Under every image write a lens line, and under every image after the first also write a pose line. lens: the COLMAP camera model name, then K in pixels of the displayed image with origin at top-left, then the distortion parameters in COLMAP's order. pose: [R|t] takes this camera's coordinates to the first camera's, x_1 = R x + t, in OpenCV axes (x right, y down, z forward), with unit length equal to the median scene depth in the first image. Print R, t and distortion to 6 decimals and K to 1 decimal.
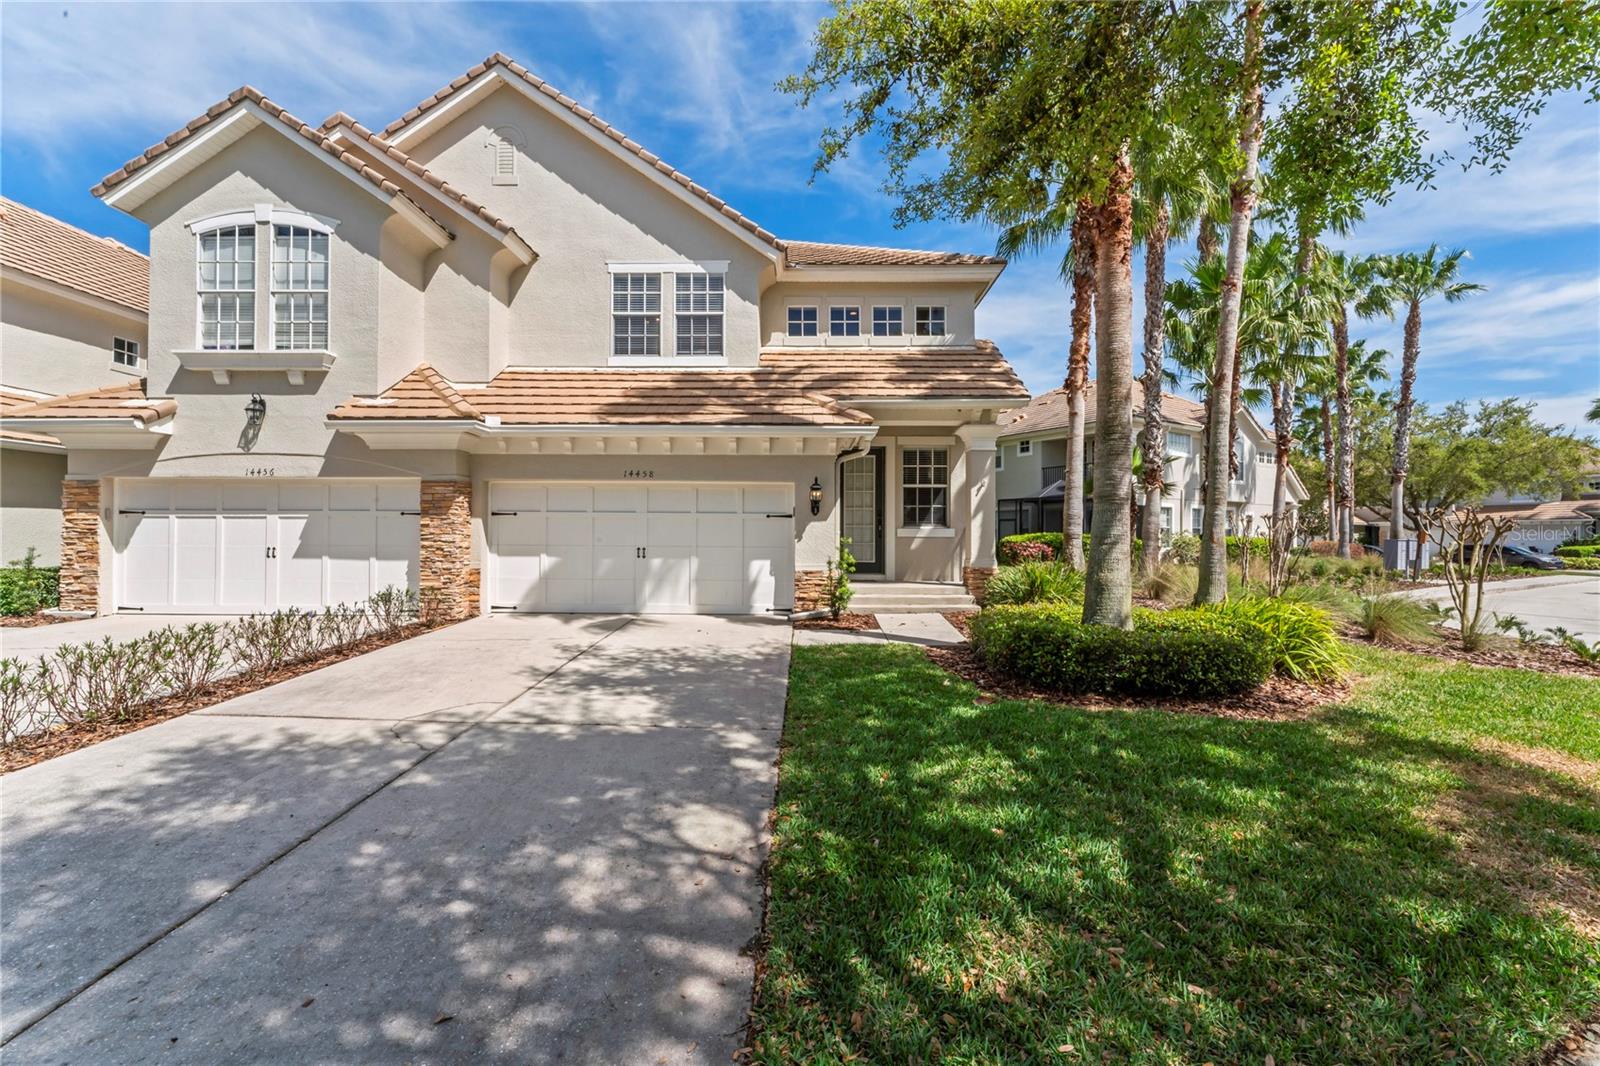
lens RADIAL K [[688.3, 0, 795.6], [0, 688.3, 531.0], [0, 0, 1]] dist [-0.005502, 0.000053]
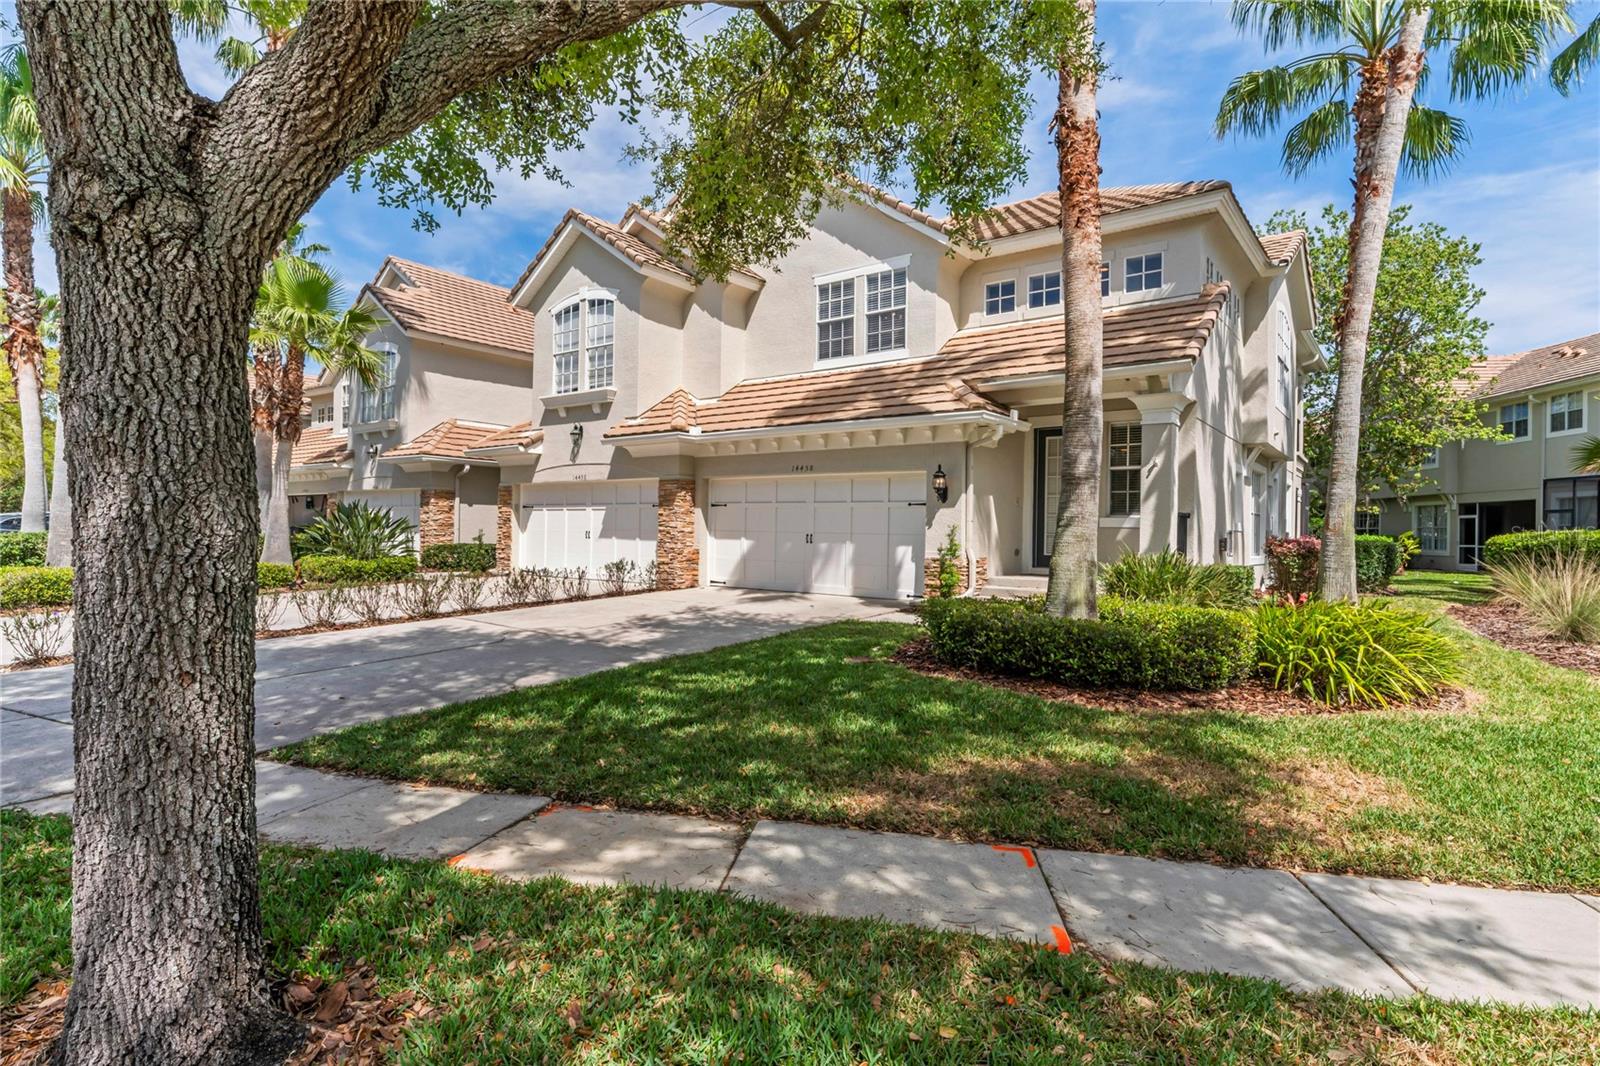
lens RADIAL K [[847.9, 0, 800.2], [0, 847.9, 530.3], [0, 0, 1]] dist [-0.002994, -0.000361]
pose [[0.793192, 0.005940, -0.608942, 0.618785], [-0.007239, 0.999974, 0.000325, 0.018666], [0.608928, 0.004151, 0.793215, -0.104416]]
